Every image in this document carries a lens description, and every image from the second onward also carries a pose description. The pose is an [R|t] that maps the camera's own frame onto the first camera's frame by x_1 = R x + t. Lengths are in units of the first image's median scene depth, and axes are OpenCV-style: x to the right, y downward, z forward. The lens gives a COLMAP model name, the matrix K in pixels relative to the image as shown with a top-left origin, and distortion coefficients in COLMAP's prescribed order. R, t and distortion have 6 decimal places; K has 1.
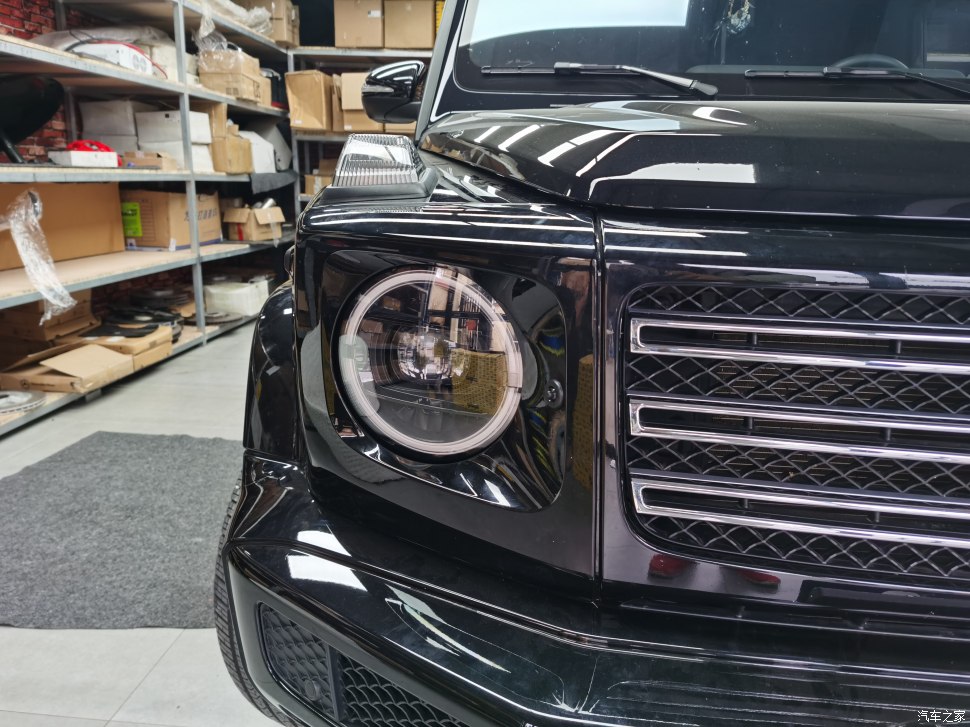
lens RADIAL K [[735.1, 0, 485.0], [0, 735.1, 363.5], [0, 0, 1]] dist [0.082347, -0.130955]
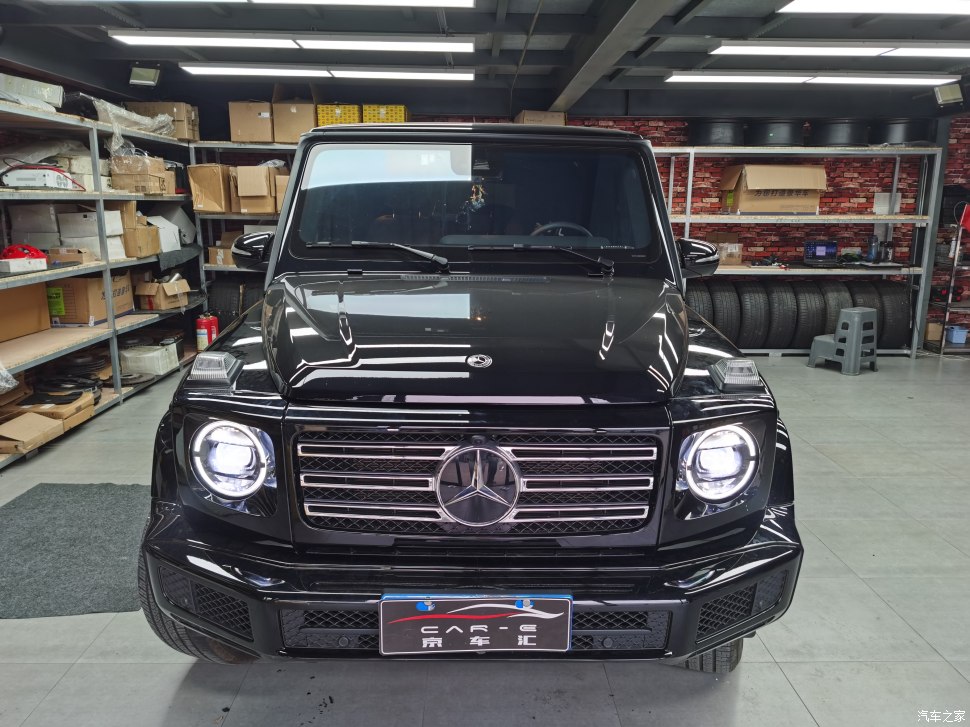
lens RADIAL K [[735.1, 0, 485.0], [0, 735.1, 363.5], [0, 0, 1]] dist [0.082347, -0.130955]
pose [[0.994471, -0.035329, 0.098894, 0.089857], [0.038191, 0.998900, -0.027190, -0.036528], [-0.097824, 0.030817, 0.994726, -0.256738]]
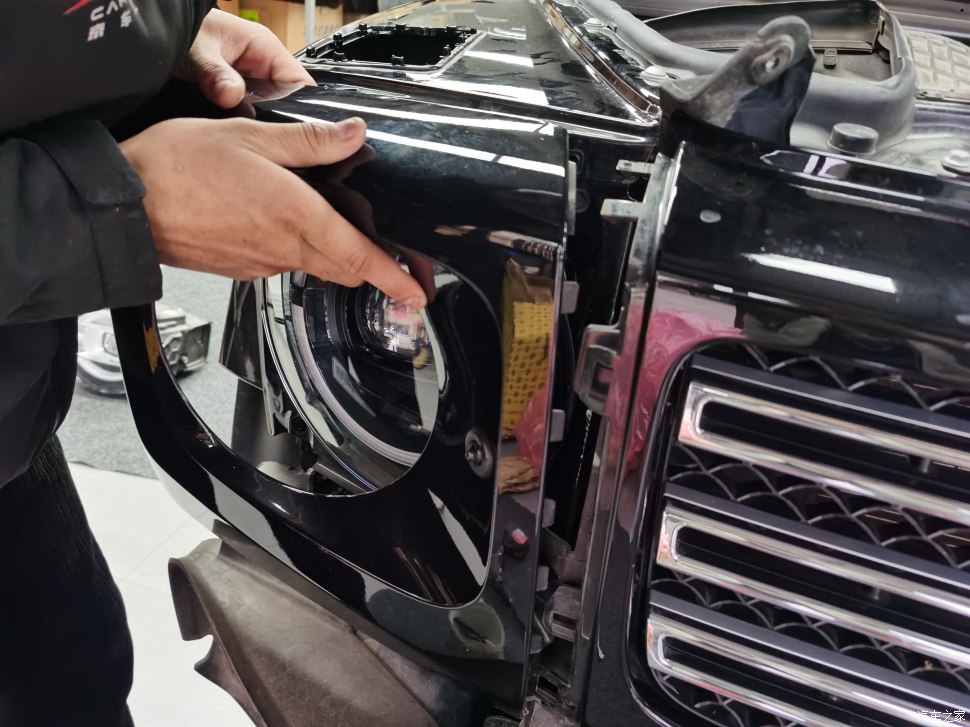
lens RADIAL K [[751.8, 0, 485.0], [0, 751.8, 363.5], [0, 0, 1]] dist [0.007183, 0.001158]
pose [[0.975875, 0.167739, -0.139753, 0.017491], [-0.136937, 0.968797, 0.206591, -0.023391], [0.170046, -0.182469, 0.968395, 0.062078]]
